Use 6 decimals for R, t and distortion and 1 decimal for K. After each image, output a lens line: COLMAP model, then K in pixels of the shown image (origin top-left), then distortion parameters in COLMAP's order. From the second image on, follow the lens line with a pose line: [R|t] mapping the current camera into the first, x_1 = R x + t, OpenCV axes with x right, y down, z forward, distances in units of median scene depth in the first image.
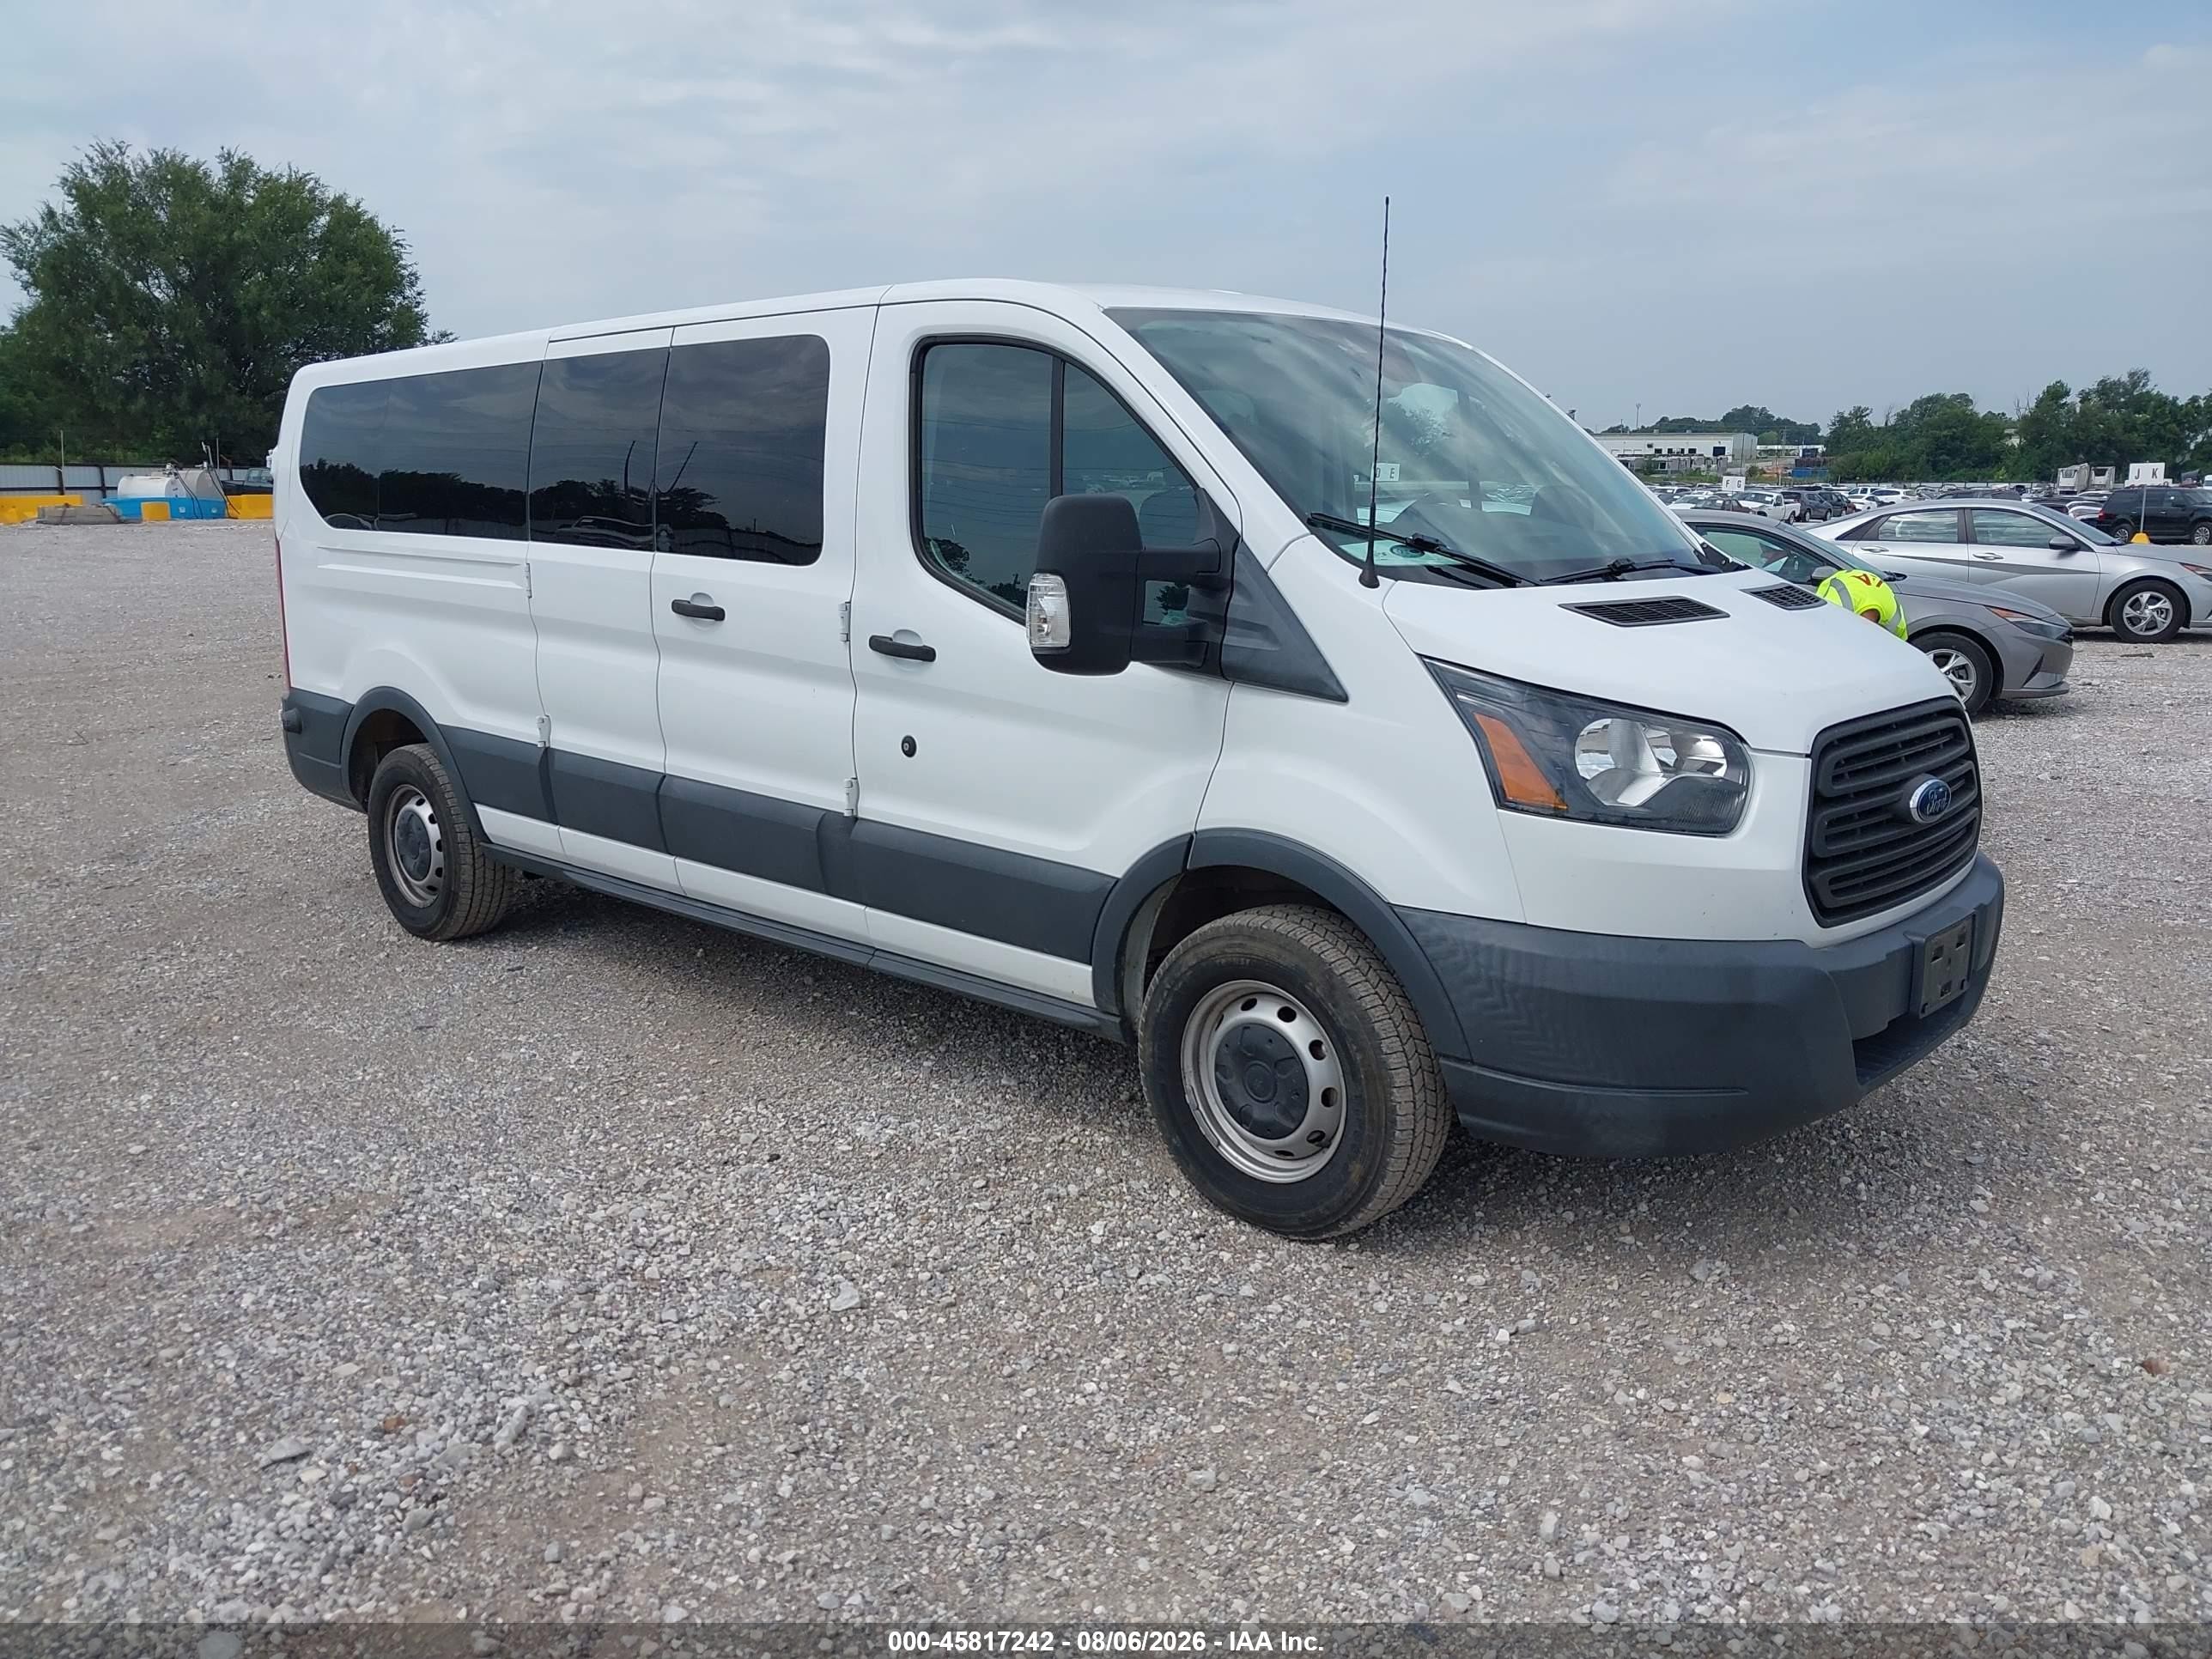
lens RADIAL K [[1778.1, 0, 1110.4], [0, 1778.1, 851.7], [0, 0, 1]] dist [0.017874, -0.036633]
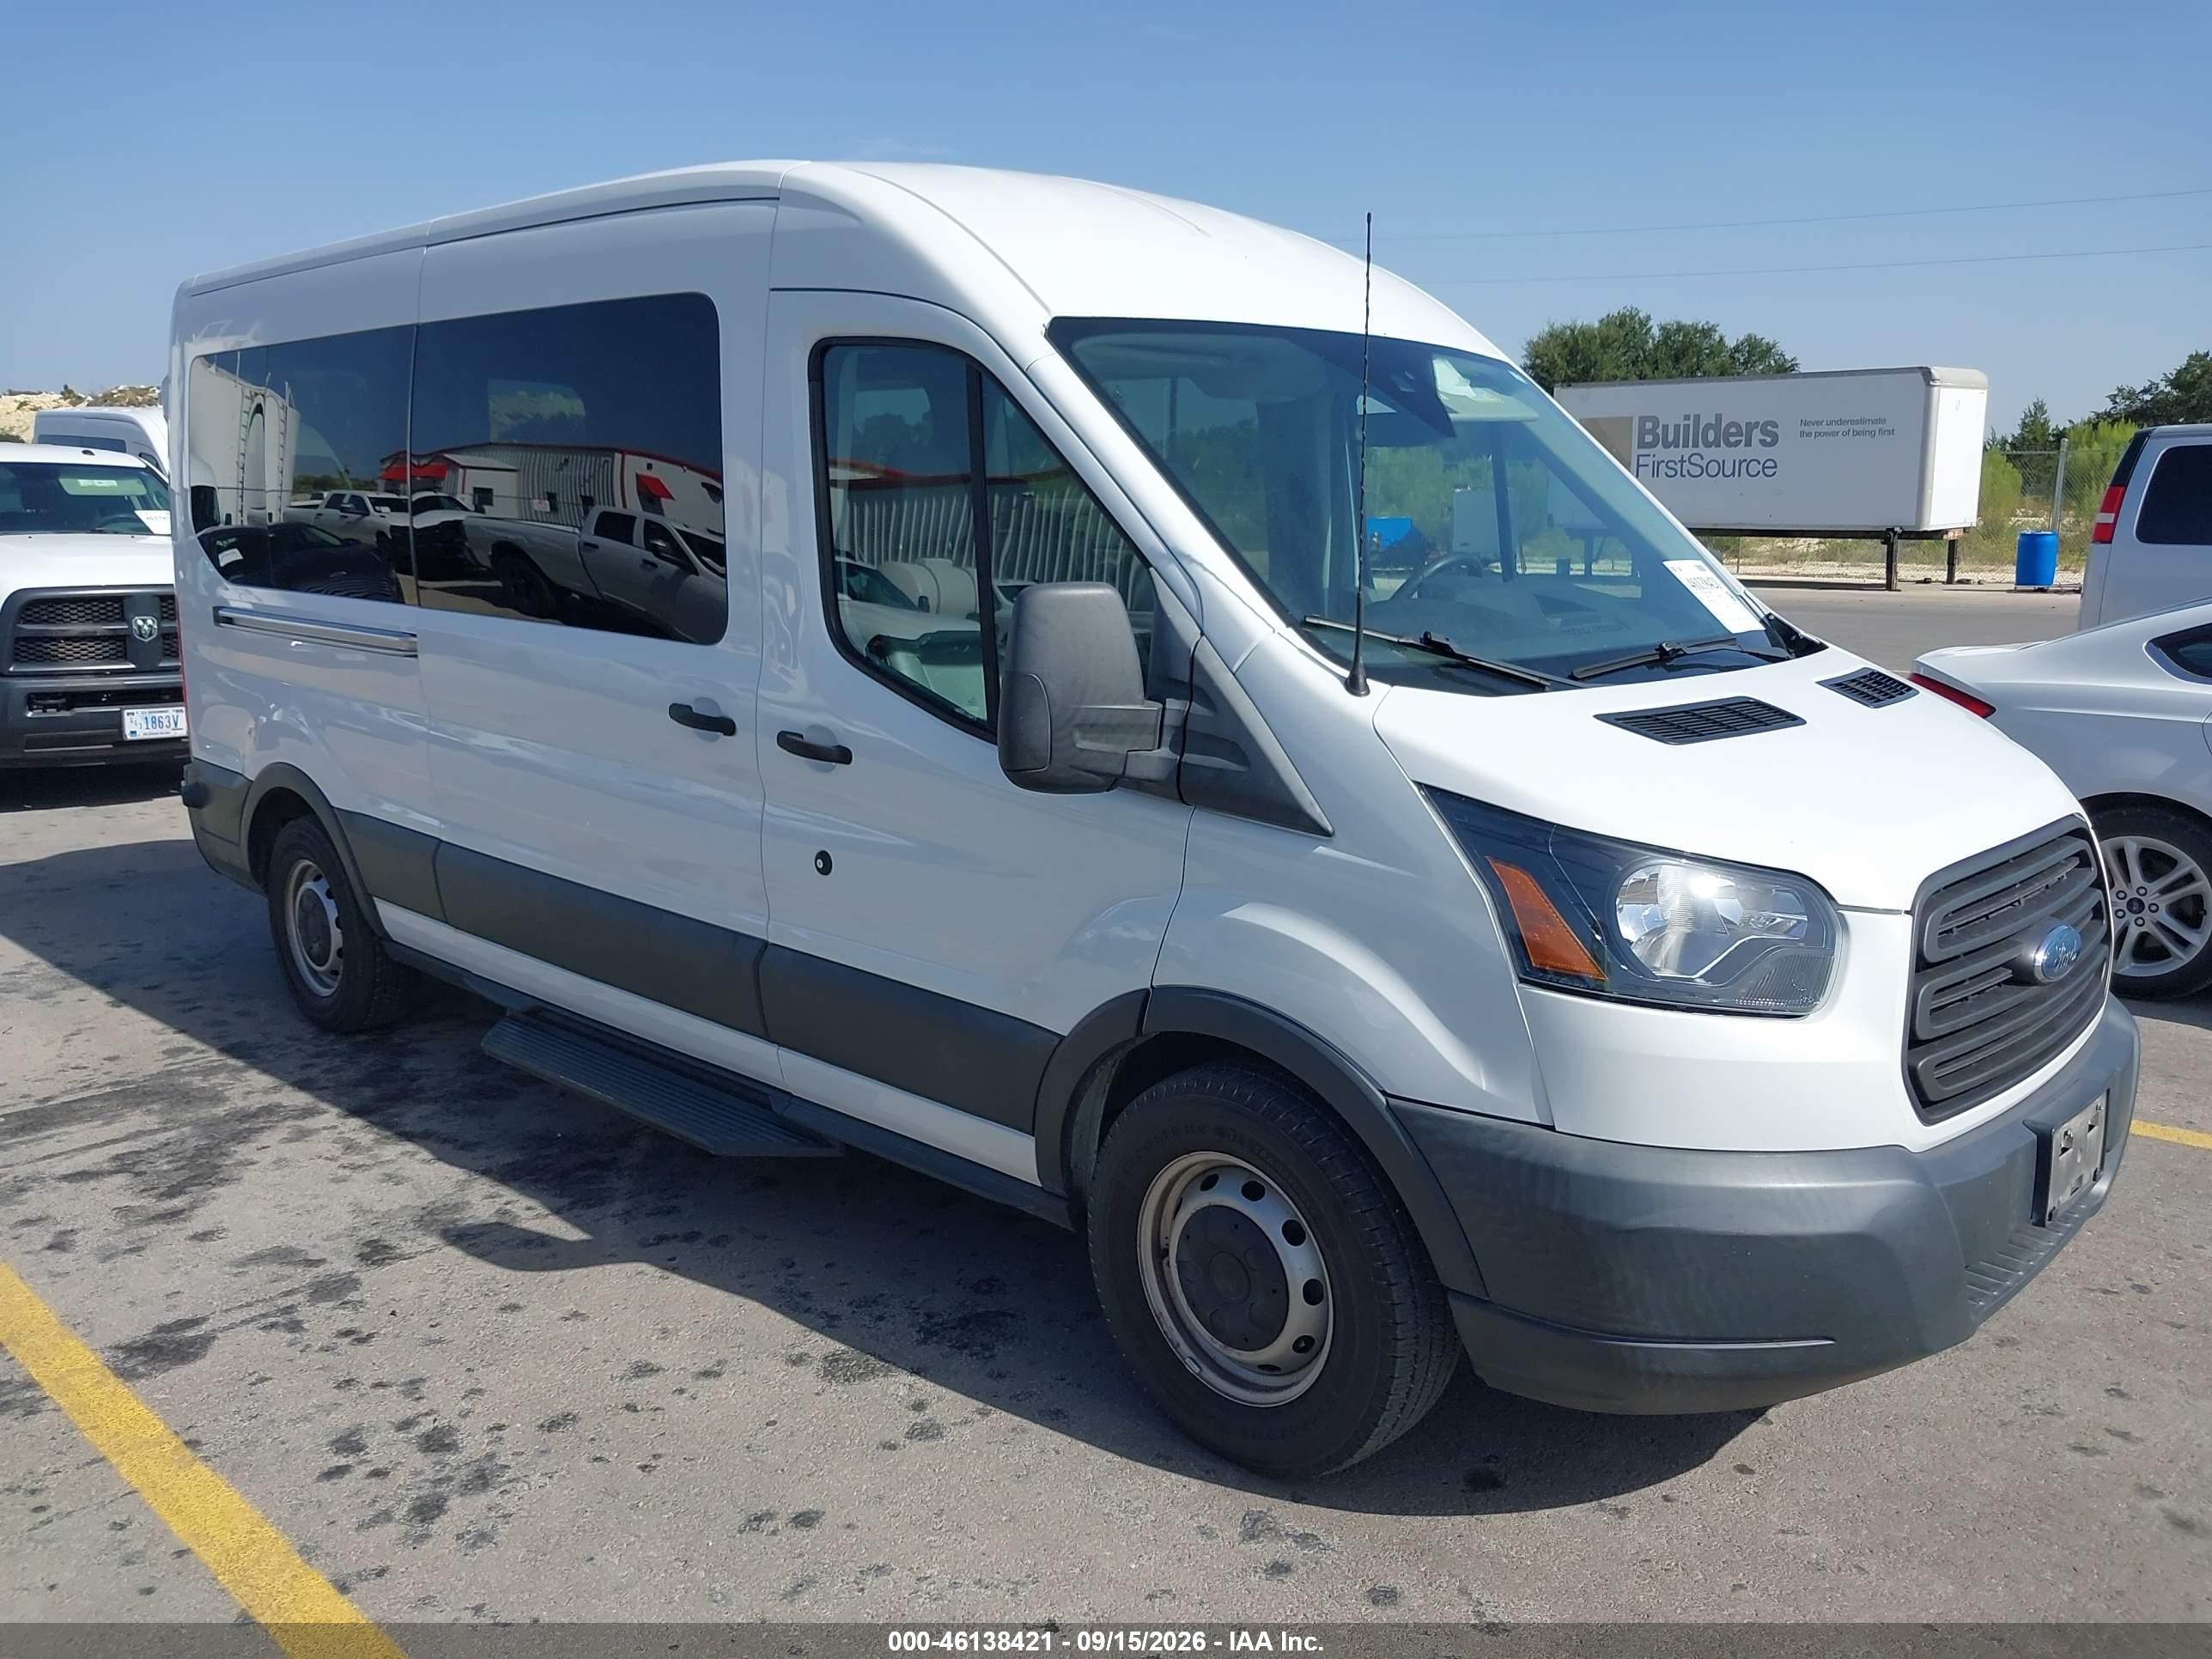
lens RADIAL K [[1808.0, 0, 1117.4], [0, 1808.0, 846.0], [0, 0, 1]] dist [-0.000504, 0.016553]
pose [[0.999822, 0.001524, -0.018826, 0.047334], [-0.001777, 0.999908, -0.013444, -0.063155], [0.018804, 0.013475, 0.999732, 0.164030]]
